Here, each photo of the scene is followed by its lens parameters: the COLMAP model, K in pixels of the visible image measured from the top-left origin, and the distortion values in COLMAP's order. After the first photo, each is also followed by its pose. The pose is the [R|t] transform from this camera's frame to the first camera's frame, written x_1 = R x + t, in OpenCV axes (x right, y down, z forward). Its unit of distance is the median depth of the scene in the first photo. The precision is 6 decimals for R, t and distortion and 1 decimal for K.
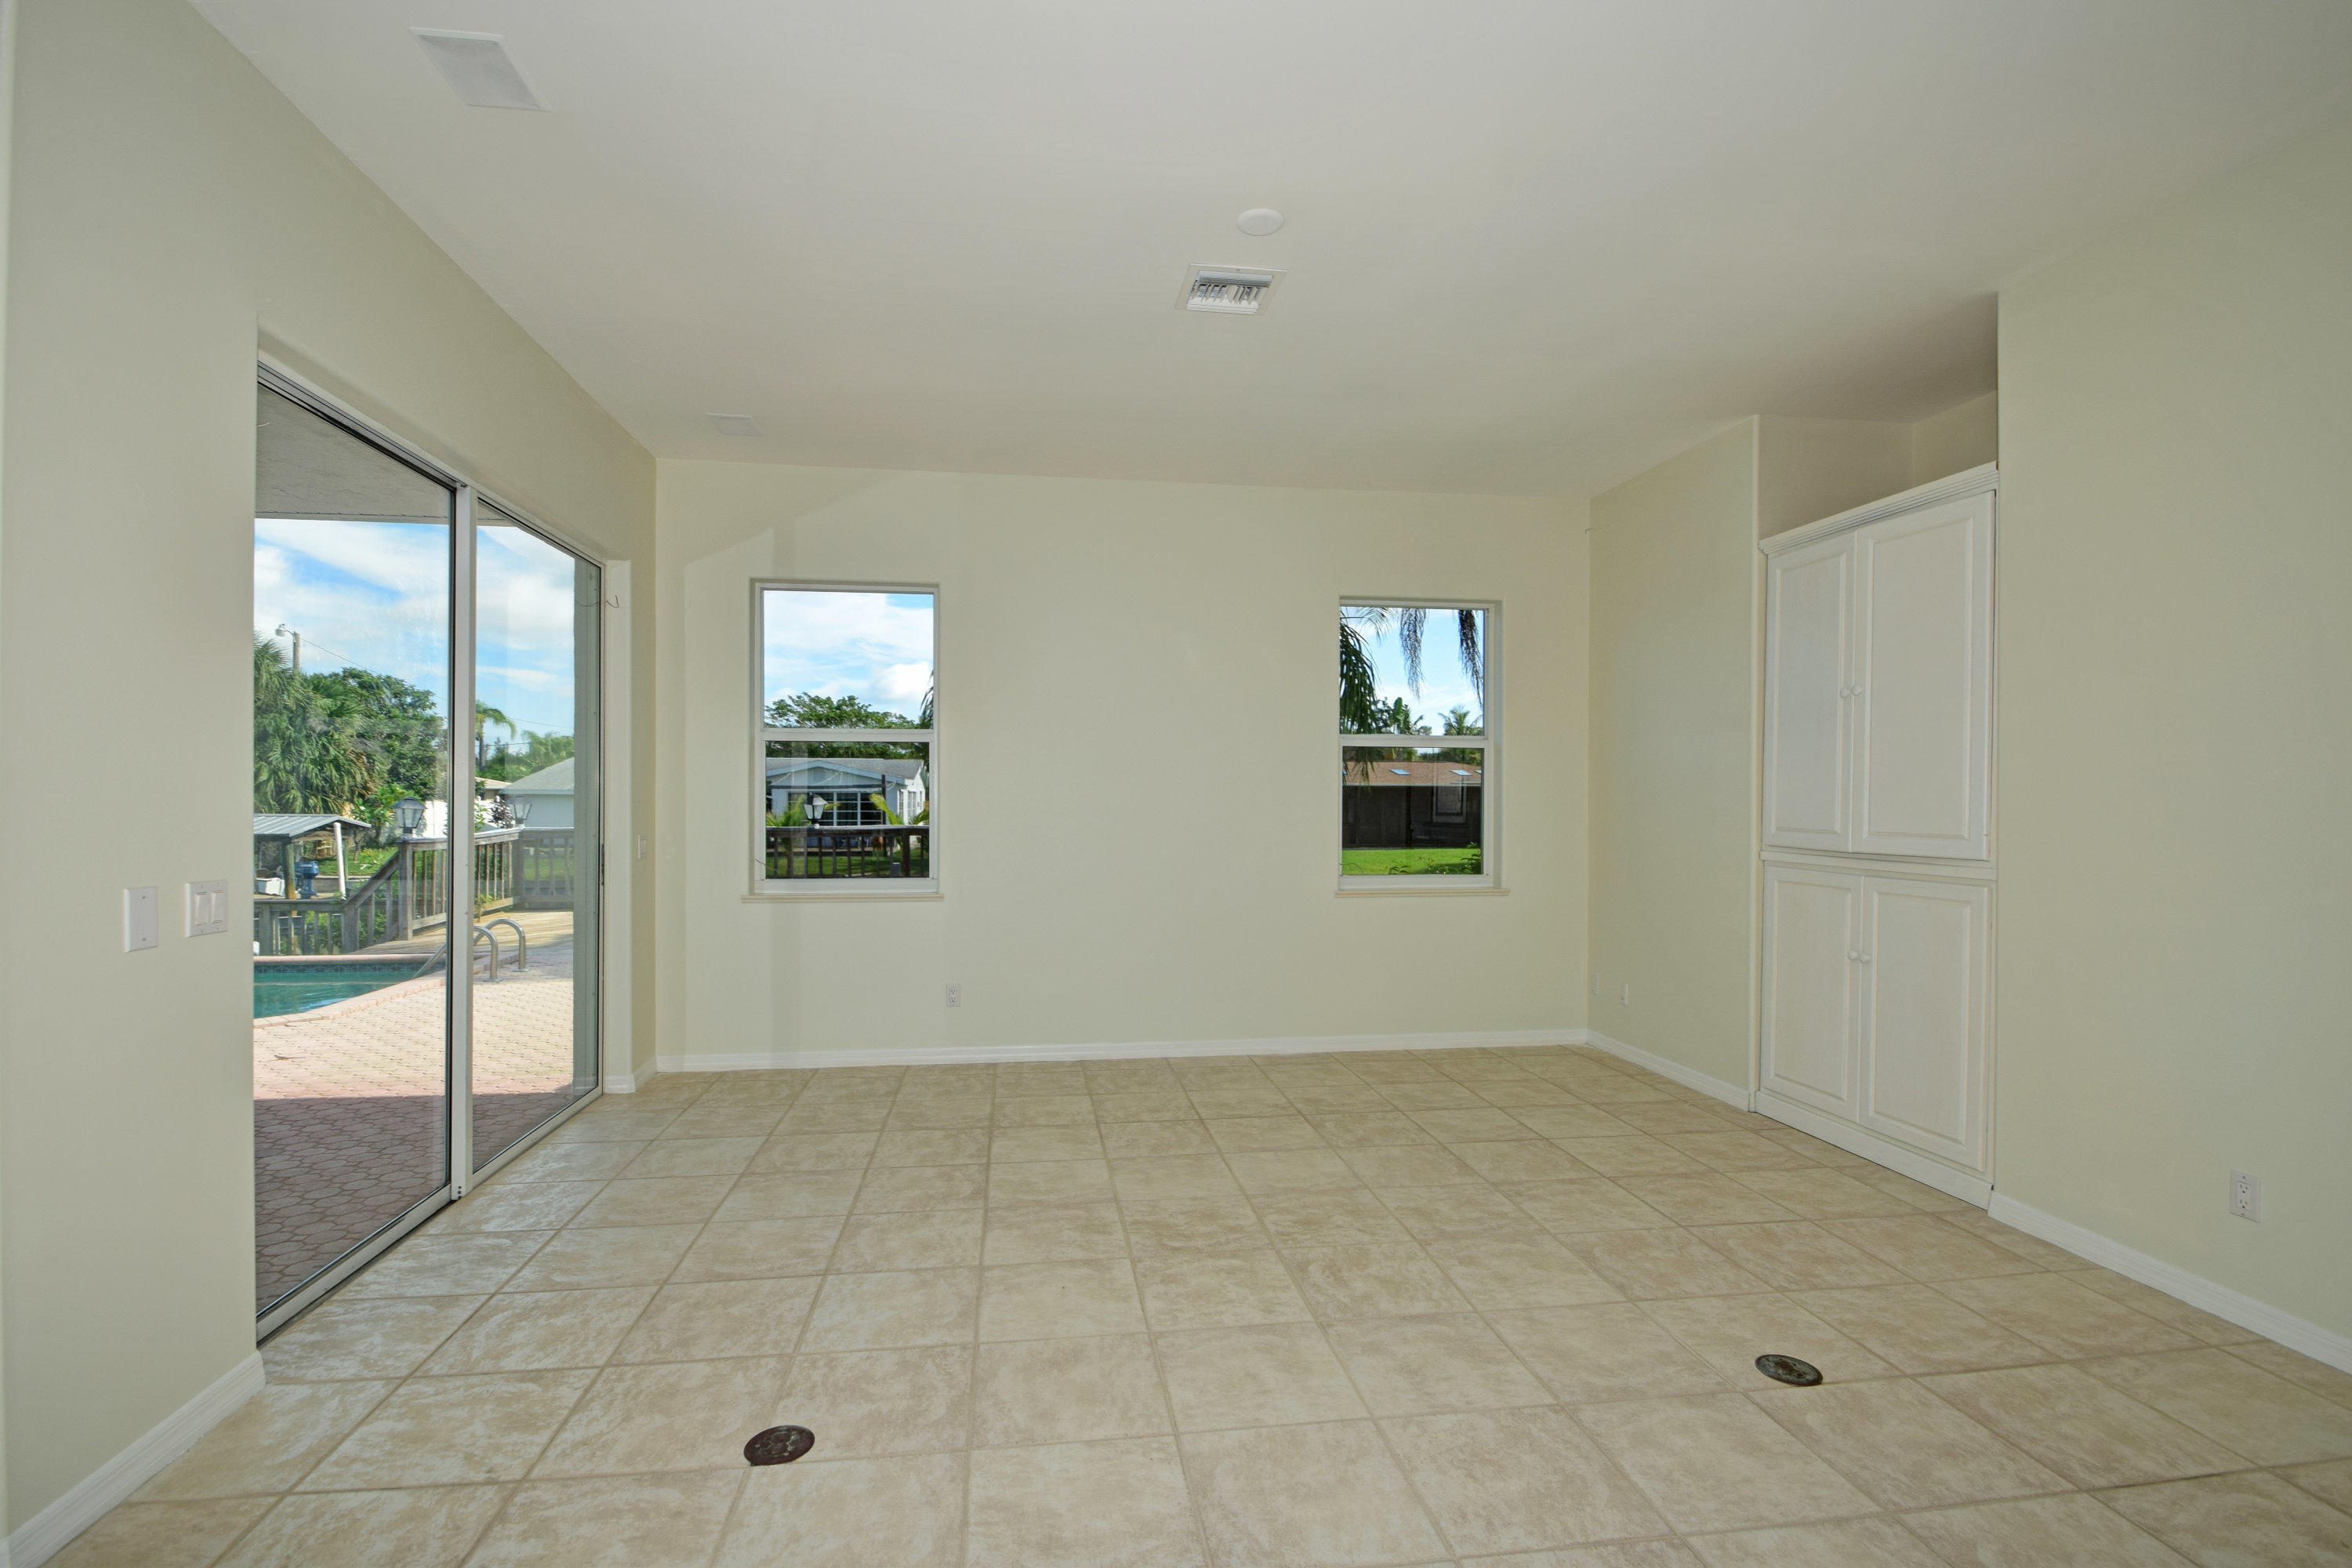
lens RADIAL K [[1060.7, 0, 1148.4], [0, 1060.7, 793.7], [0, 0, 1]] dist [-0.013108, -0.000591]
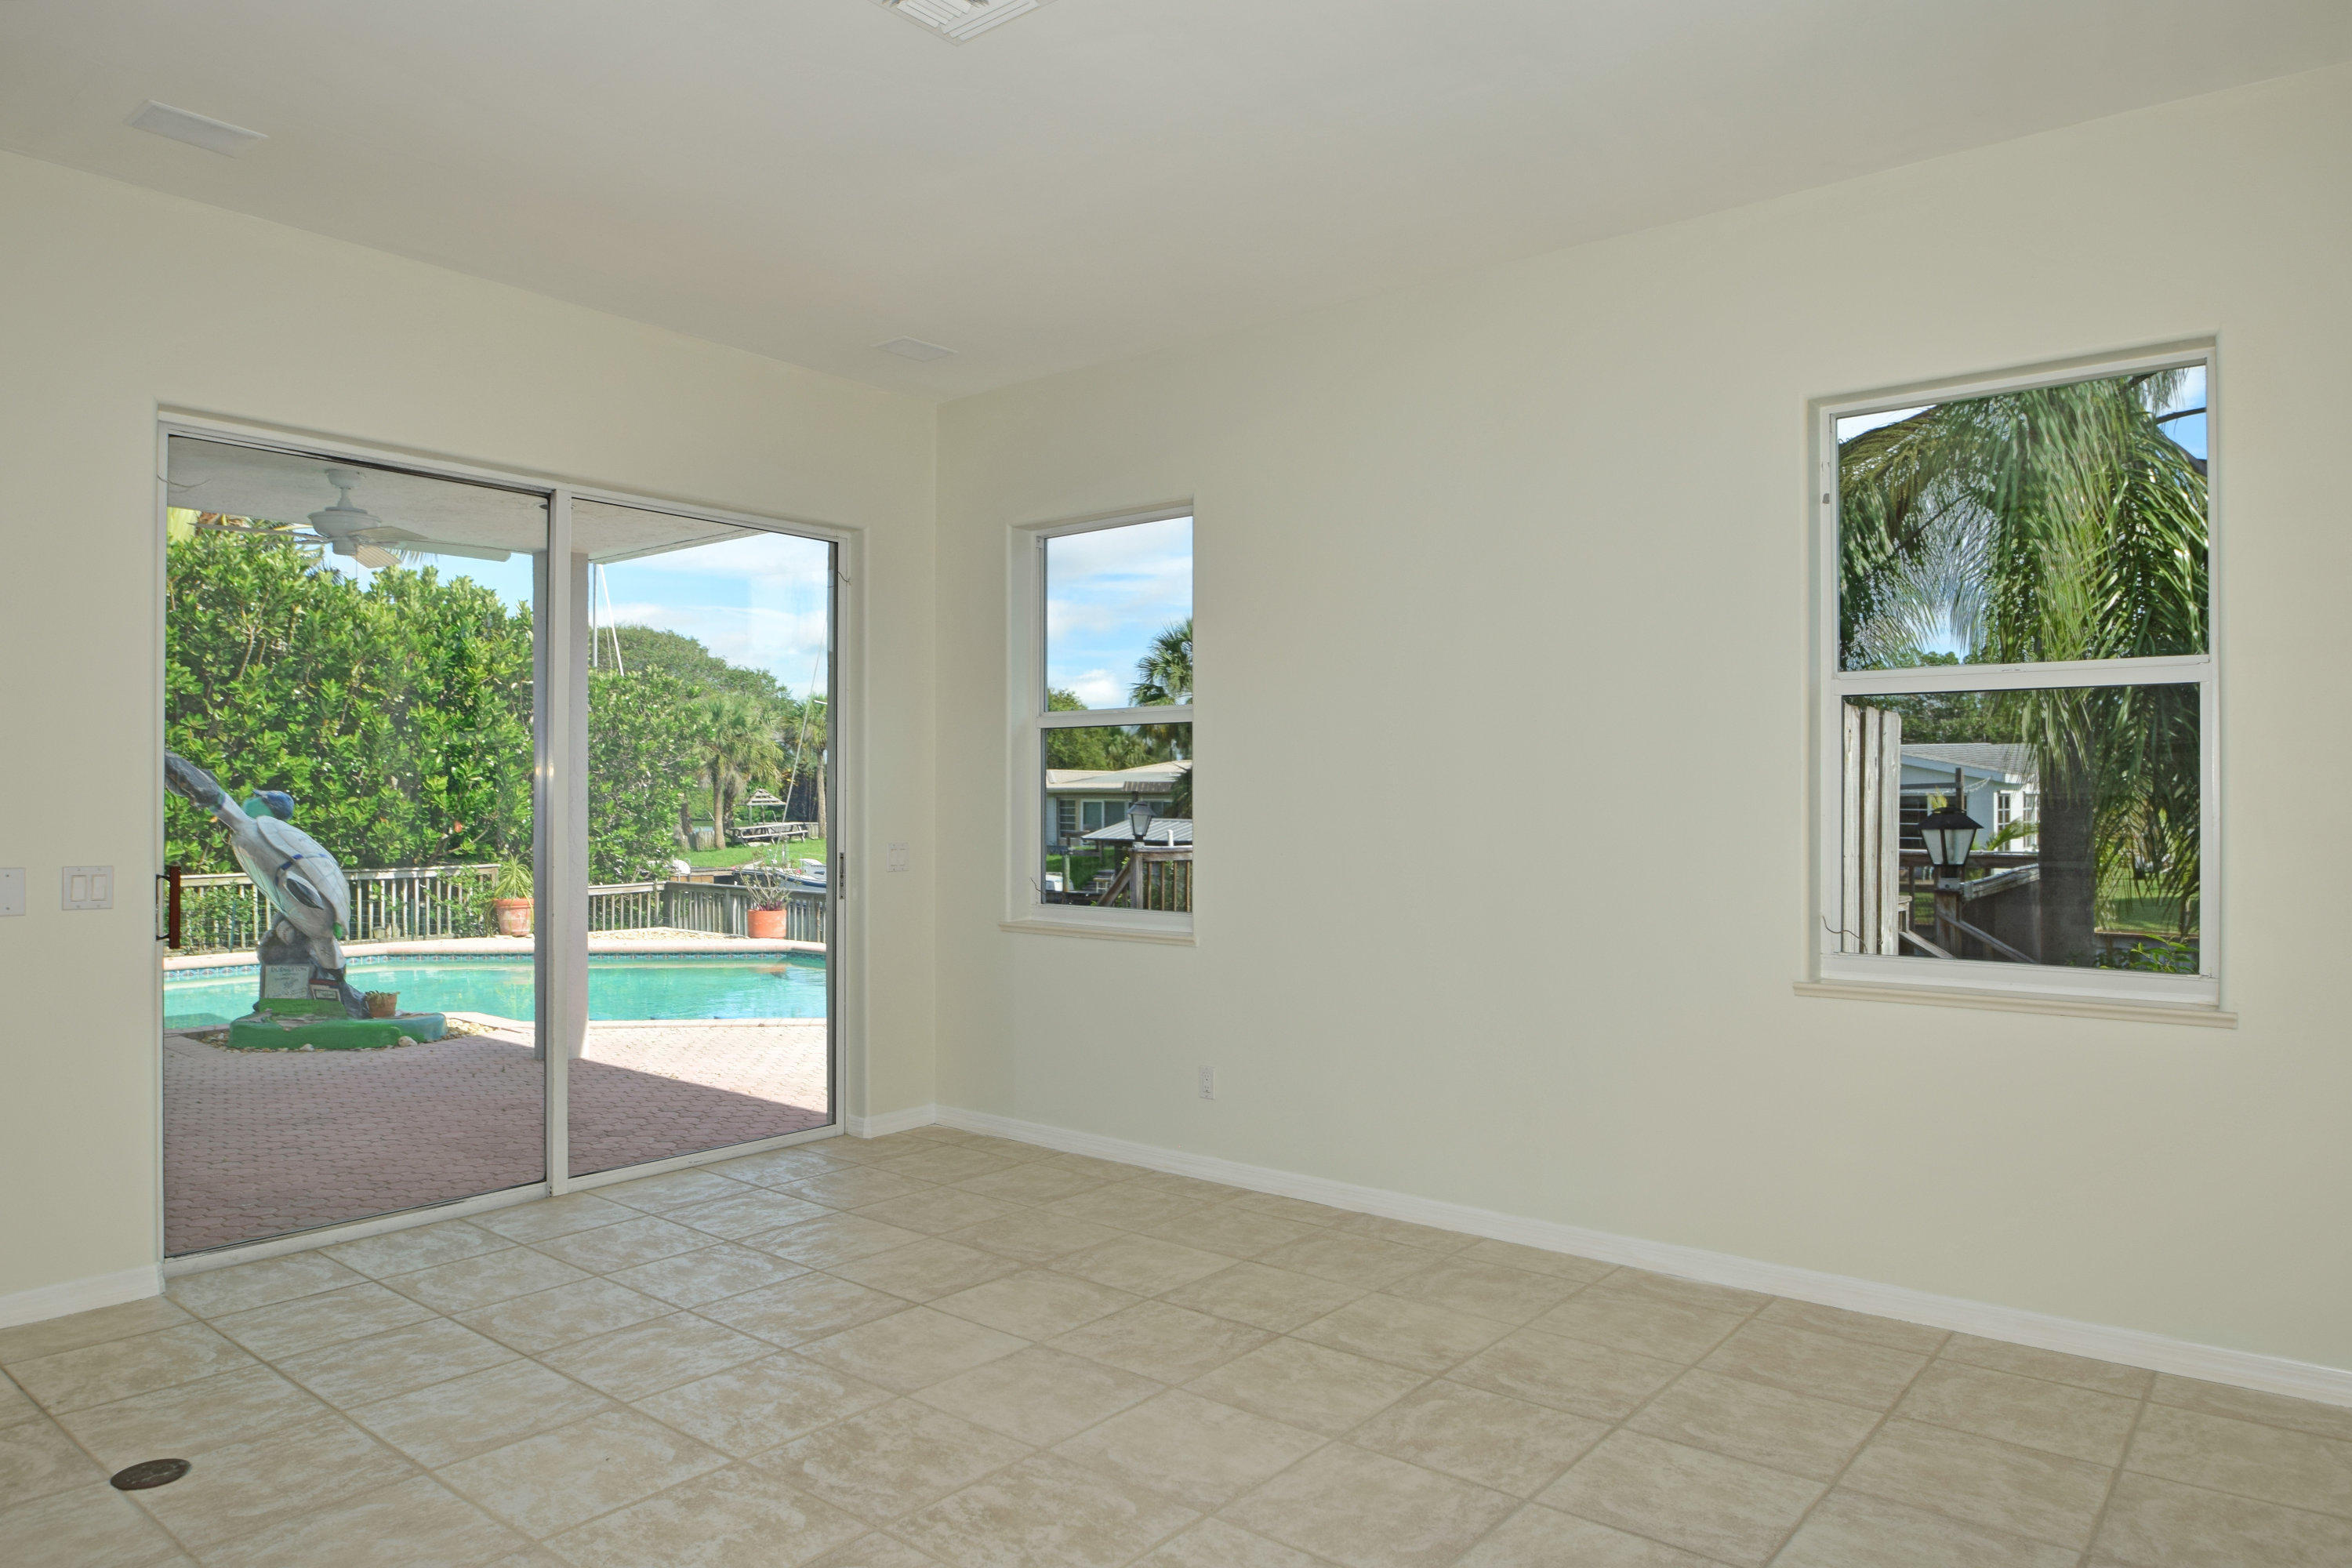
lens RADIAL K [[1457.8, 0, 1161.6], [0, 1457.8, 797.0], [0, 0, 1]] dist [-0.035072, 0.002948]
pose [[0.684536, -0.004386, -0.728965, 0.665413], [0.002615, 0.999990, -0.003560, 0.006841], [0.728974, 0.000531, 0.684541, 0.429334]]
